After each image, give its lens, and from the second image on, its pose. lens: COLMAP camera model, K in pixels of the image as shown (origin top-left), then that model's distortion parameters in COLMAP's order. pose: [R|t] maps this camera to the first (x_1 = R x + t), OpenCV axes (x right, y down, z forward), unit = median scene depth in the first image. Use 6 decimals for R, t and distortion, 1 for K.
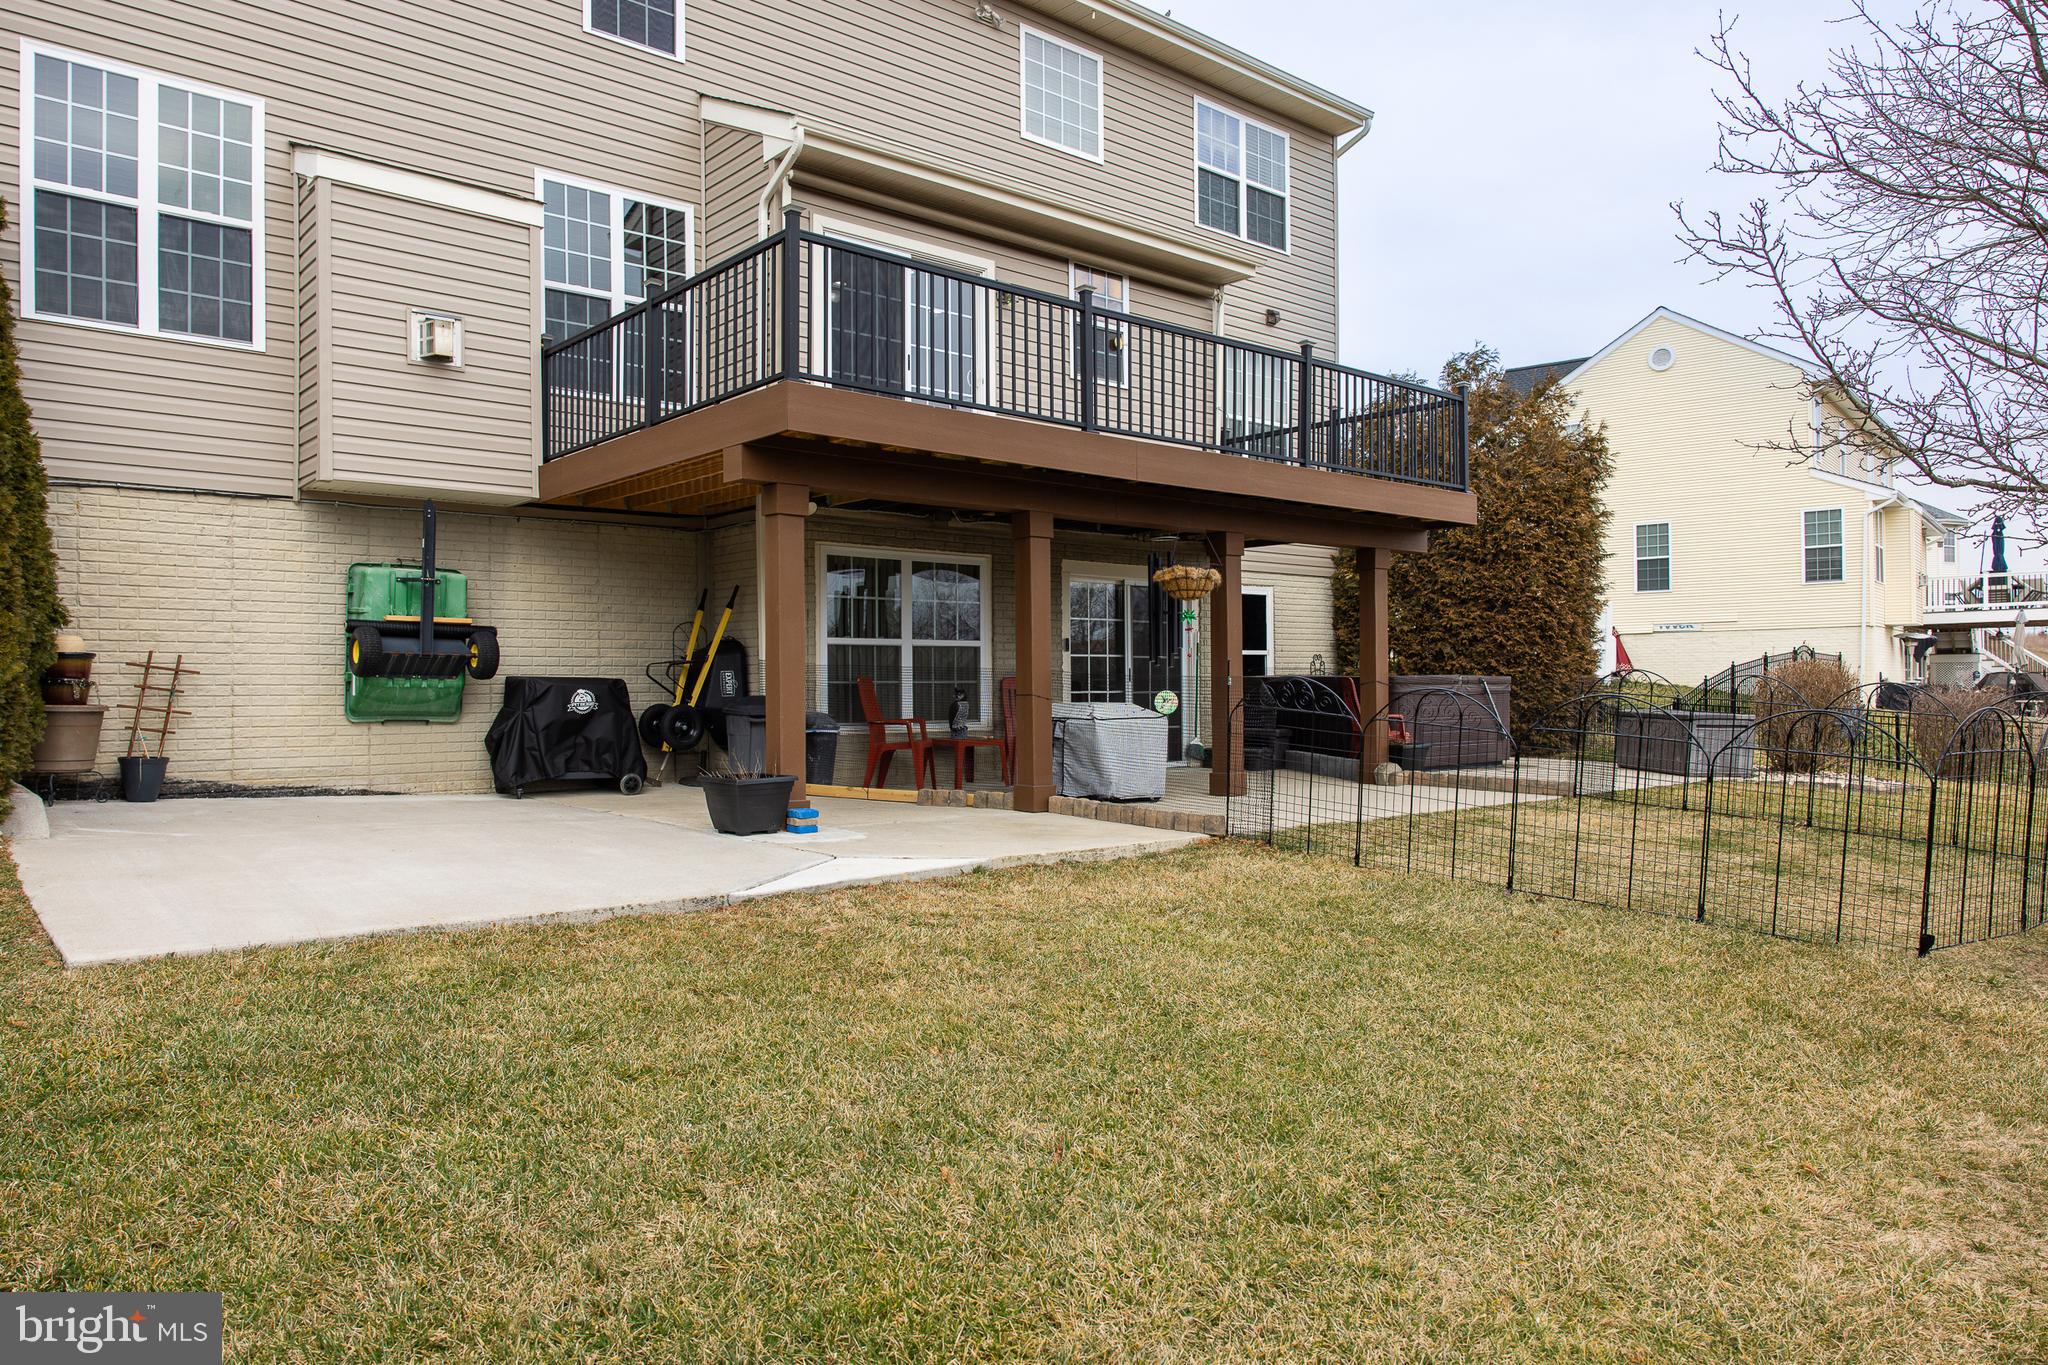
lens RADIAL K [[1375.6, 0, 1024.5], [0, 1375.6, 686.4], [0, 0, 1]] dist [0.008697, 0.002600]
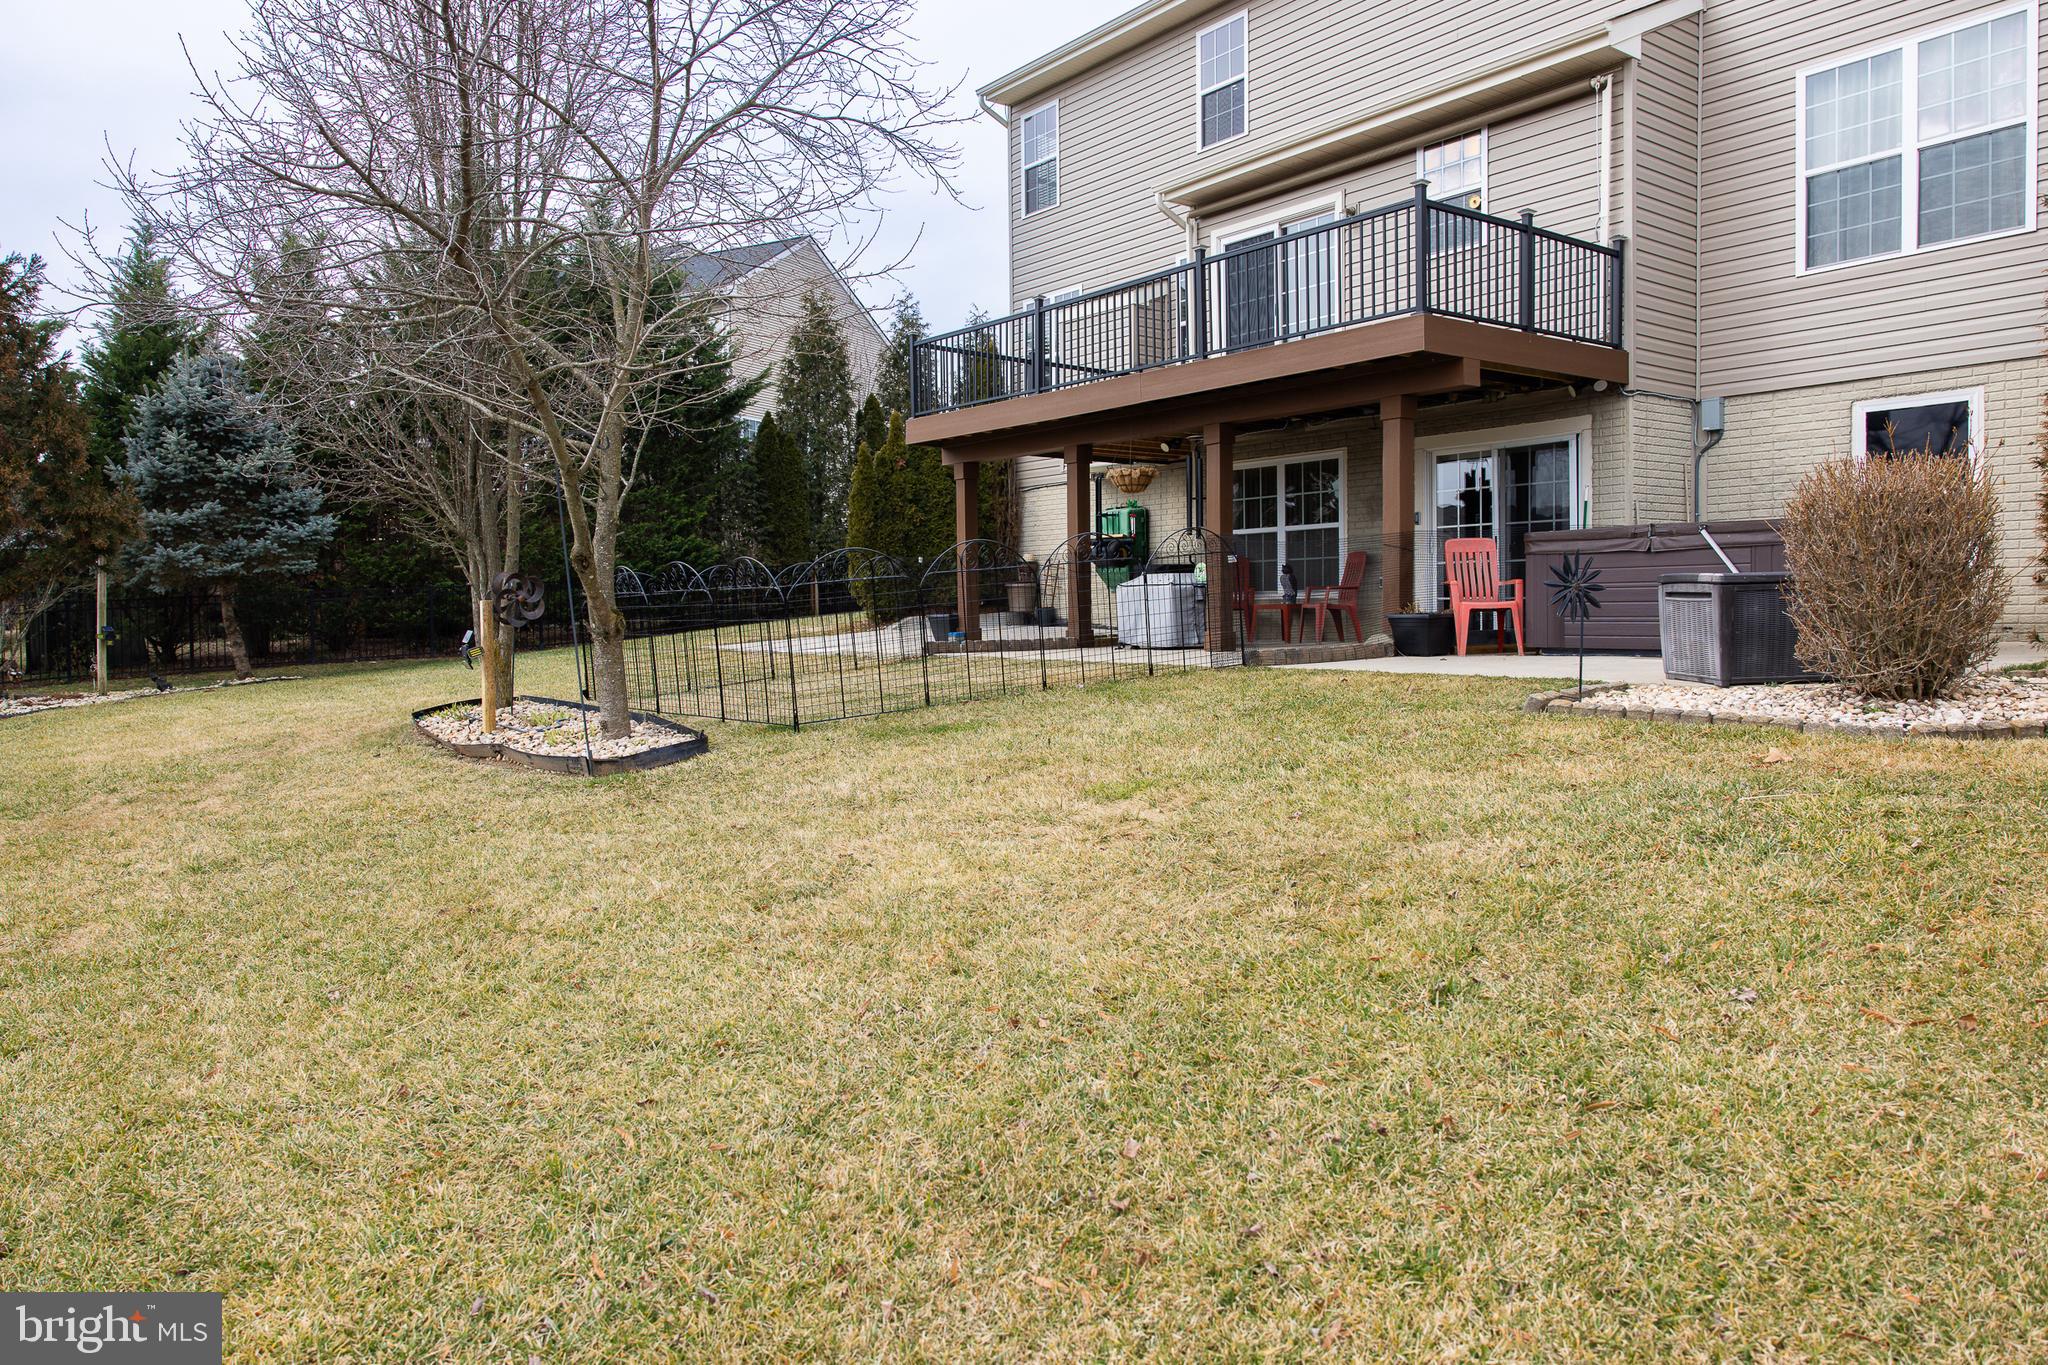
lens RADIAL K [[1375.6, 0, 1025.3], [0, 1375.6, 682.7], [0, 0, 1]] dist [0.008697, 0.002600]
pose [[-0.062674, 0.046652, -0.996943, 1.136904], [0.023240, 0.998704, 0.045273, 0.044427], [0.997763, -0.020331, -0.063677, 0.768267]]
